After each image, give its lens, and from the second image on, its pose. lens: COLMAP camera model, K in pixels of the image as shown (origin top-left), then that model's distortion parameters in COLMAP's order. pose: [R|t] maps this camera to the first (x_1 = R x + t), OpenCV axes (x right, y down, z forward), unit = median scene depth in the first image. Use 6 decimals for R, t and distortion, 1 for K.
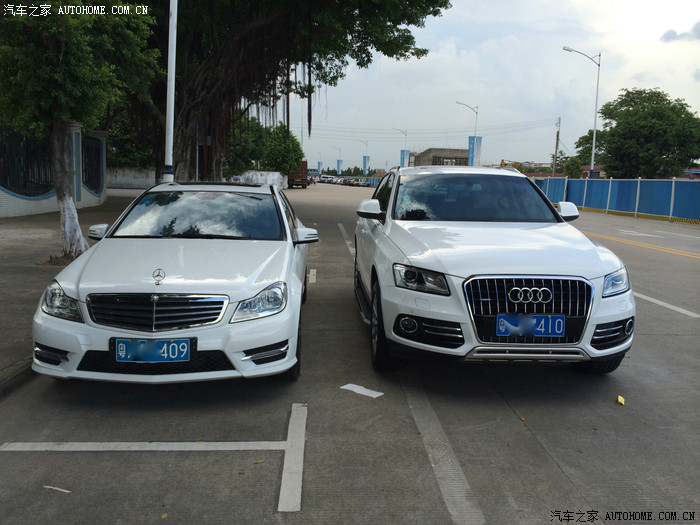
lens RADIAL K [[602.3, 0, 350.4], [0, 602.3, 250.7], [0, 0, 1]] dist [0.077829, -0.122599]
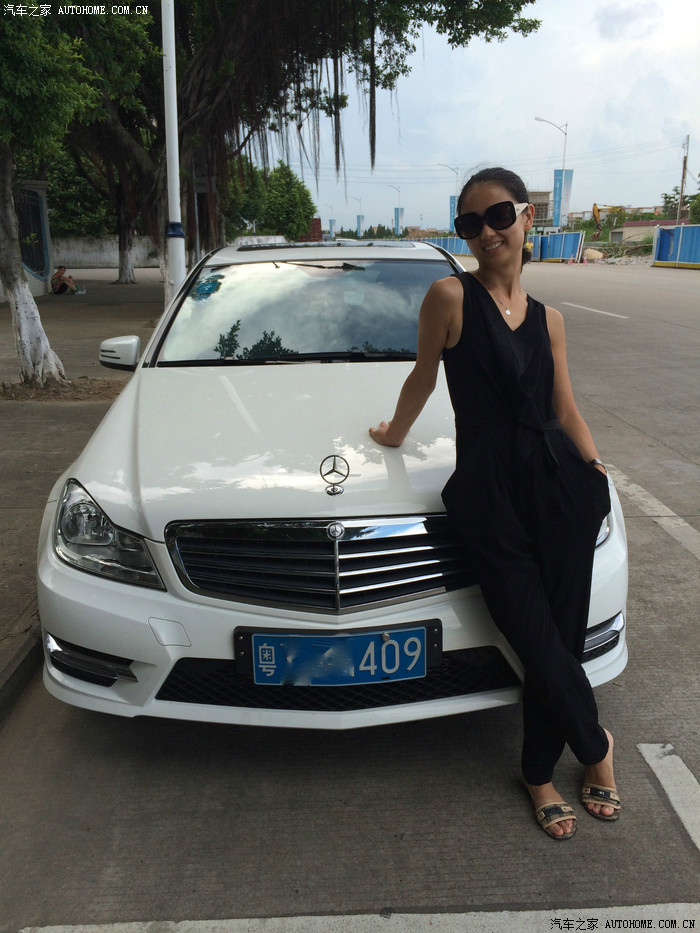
lens RADIAL K [[797.8, 0, 353.1], [0, 797.8, 466.2], [0, 0, 1]] dist [0.088349, -0.123766]
pose [[0.998998, -0.034217, -0.028855, -0.136540], [0.038197, 0.987782, 0.151087, -0.020315], [0.023333, -0.152038, 0.988099, 0.223512]]
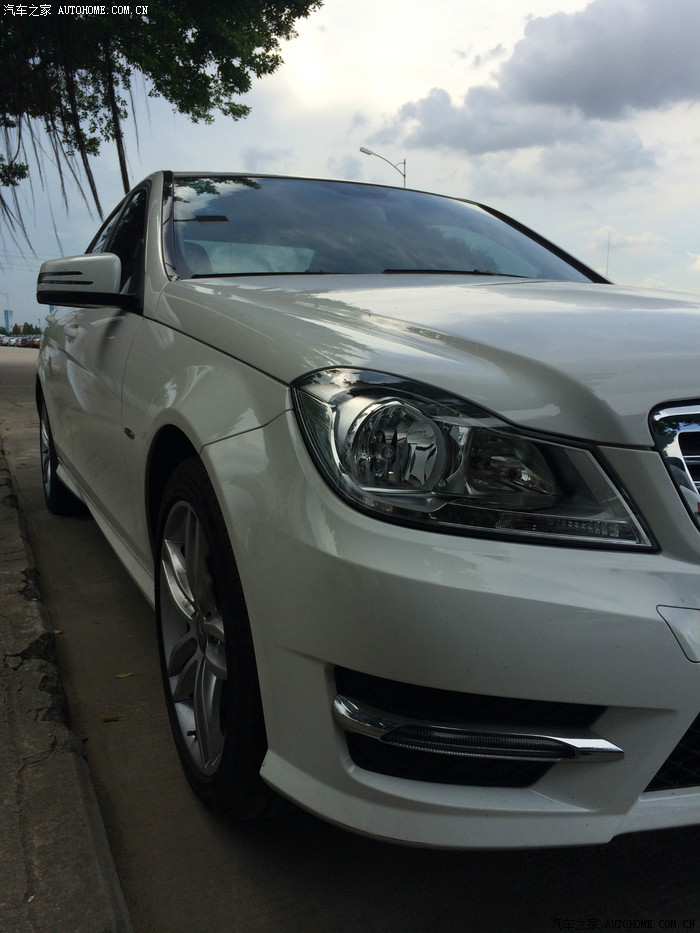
lens RADIAL K [[799.4, 0, 353.8], [0, 799.4, 465.1], [0, 0, 1]] dist [0.083170, -0.119613]
pose [[0.921741, -0.074694, 0.380545, -0.295413], [0.061733, 0.997024, 0.046168, 0.034377], [-0.382861, -0.019063, 0.923609, 0.375115]]
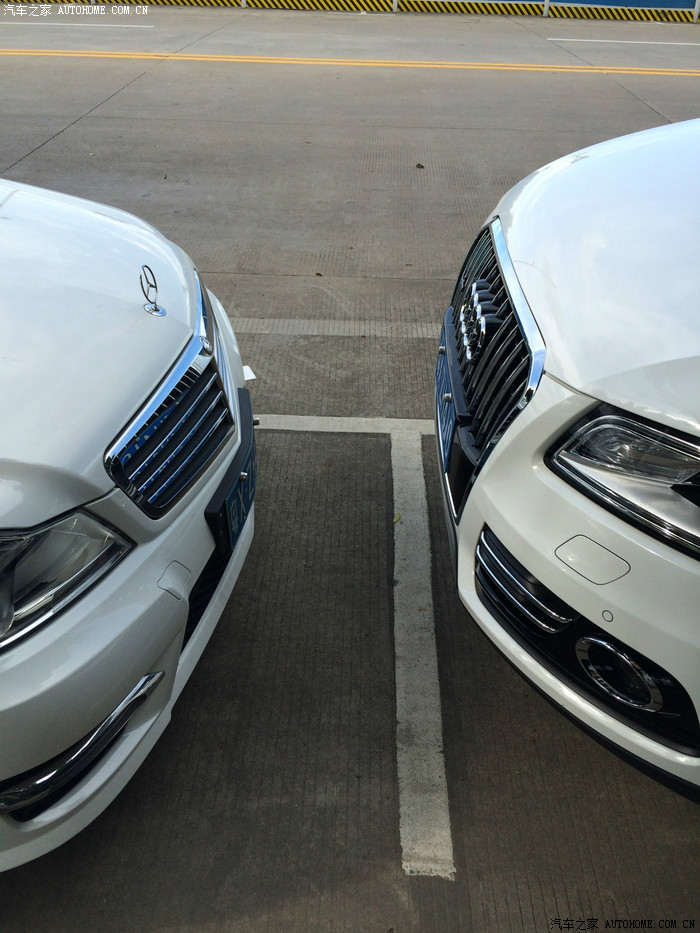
lens RADIAL K [[802.8, 0, 353.6], [0, 802.8, 464.7], [0, 0, 1]] dist [0.077829, -0.122599]
pose [[0.068221, -0.578649, 0.812719, -0.334848], [0.099002, 0.814522, 0.571623, -0.054792], [-0.992746, 0.041464, 0.112855, 0.402789]]
